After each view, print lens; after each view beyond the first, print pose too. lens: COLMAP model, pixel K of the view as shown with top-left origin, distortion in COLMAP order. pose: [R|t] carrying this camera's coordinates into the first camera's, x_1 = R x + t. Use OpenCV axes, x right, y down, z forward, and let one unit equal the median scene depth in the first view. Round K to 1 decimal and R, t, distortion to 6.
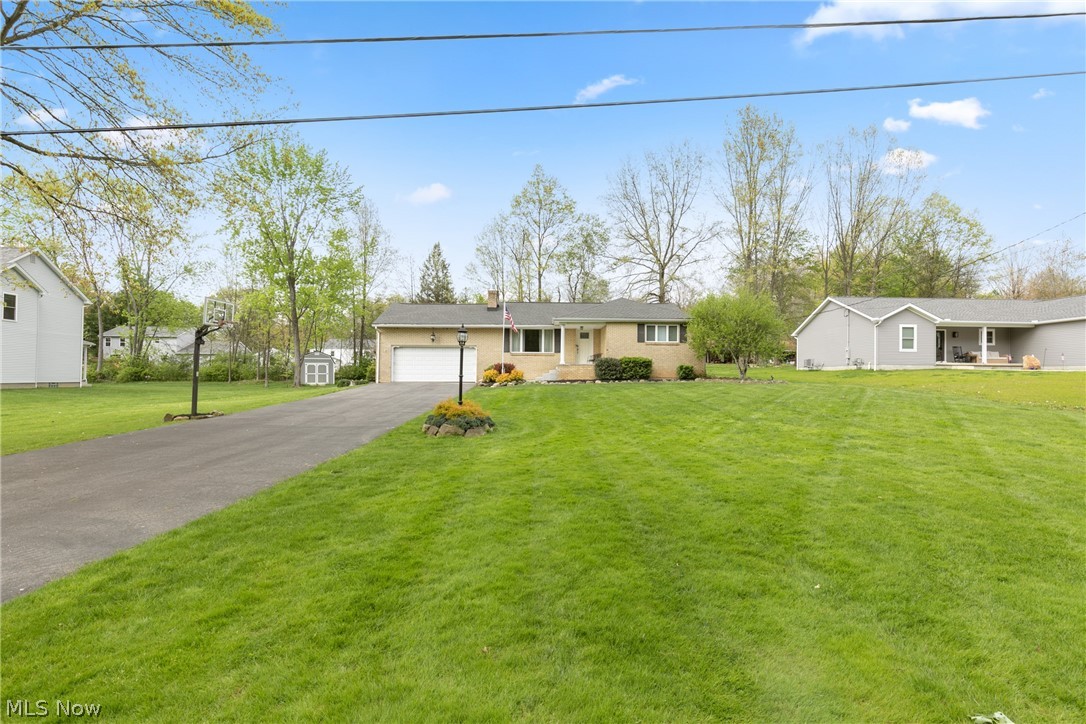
lens RADIAL K [[545.3, 0, 545.9], [0, 545.3, 366.8], [0, 0, 1]] dist [-0.002471, -0.000492]
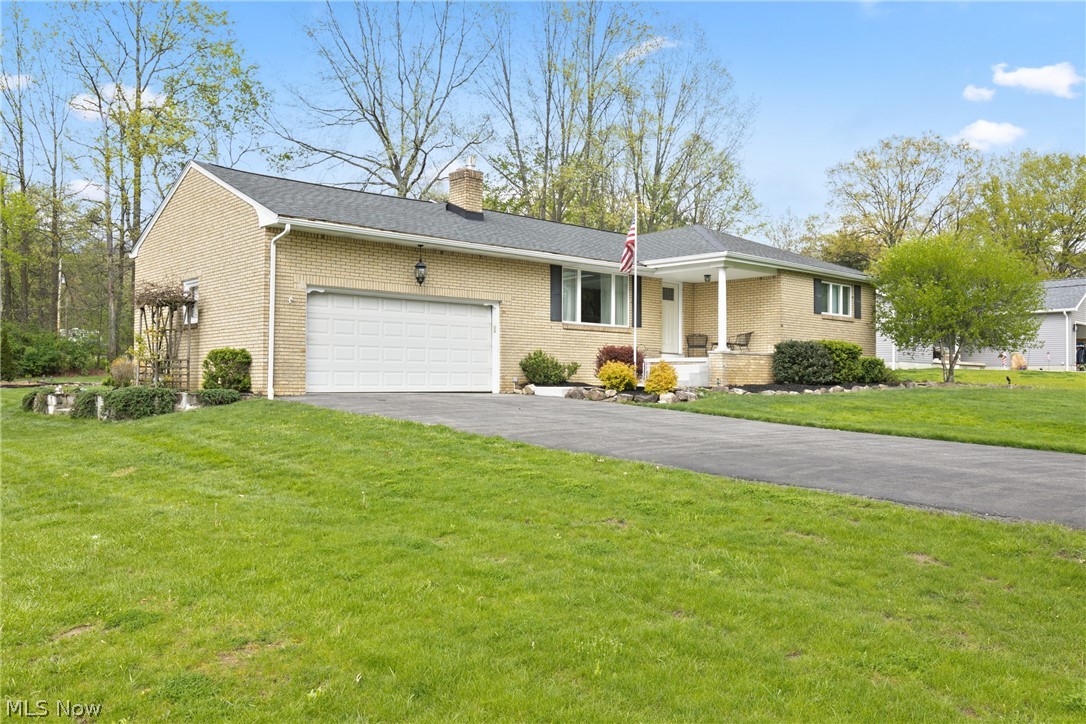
lens RADIAL K [[895.1, 0, 536.5], [0, 895.1, 361.7], [0, 0, 1]] dist [0.013001, 0.000674]
pose [[0.736731, 0.013015, 0.676061, -0.601119], [-0.016619, 0.999861, -0.001138, 0.006689], [-0.675982, -0.010397, 0.736845, 0.534730]]
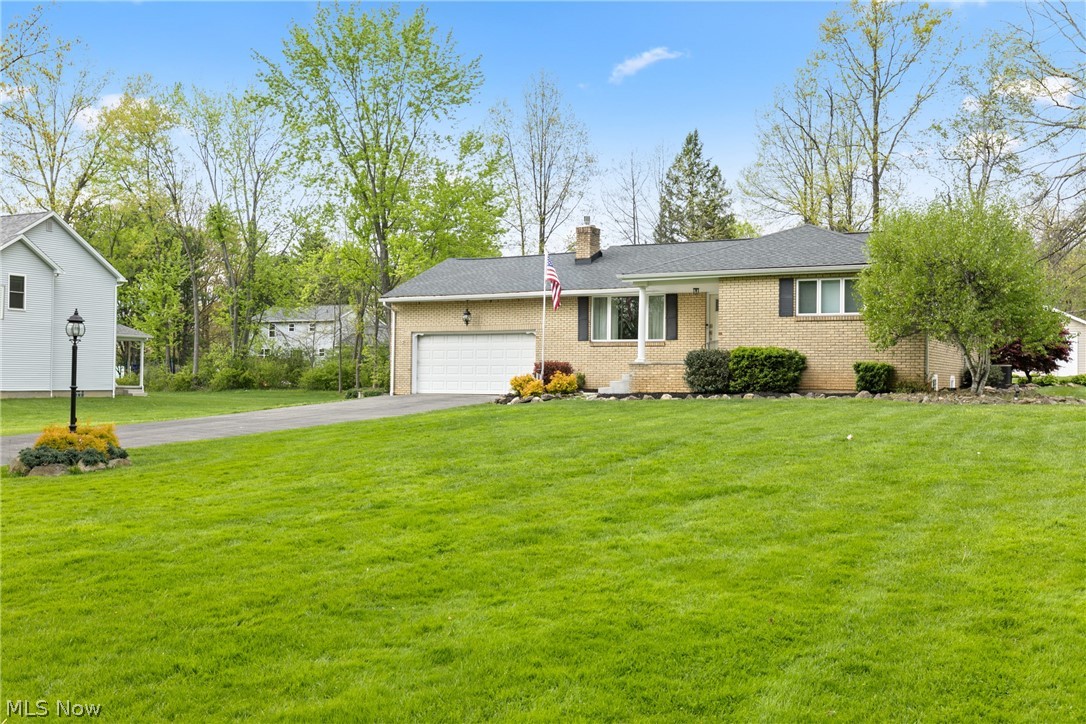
lens RADIAL K [[1062.9, 0, 538.9], [0, 1062.9, 357.1], [0, 0, 1]] dist [-0.002350, 0.000000]
pose [[0.871087, -0.009115, -0.491044, 0.440302], [0.006503, 0.999954, -0.007025, -0.003405], [0.491086, 0.002926, 0.871106, 0.064534]]
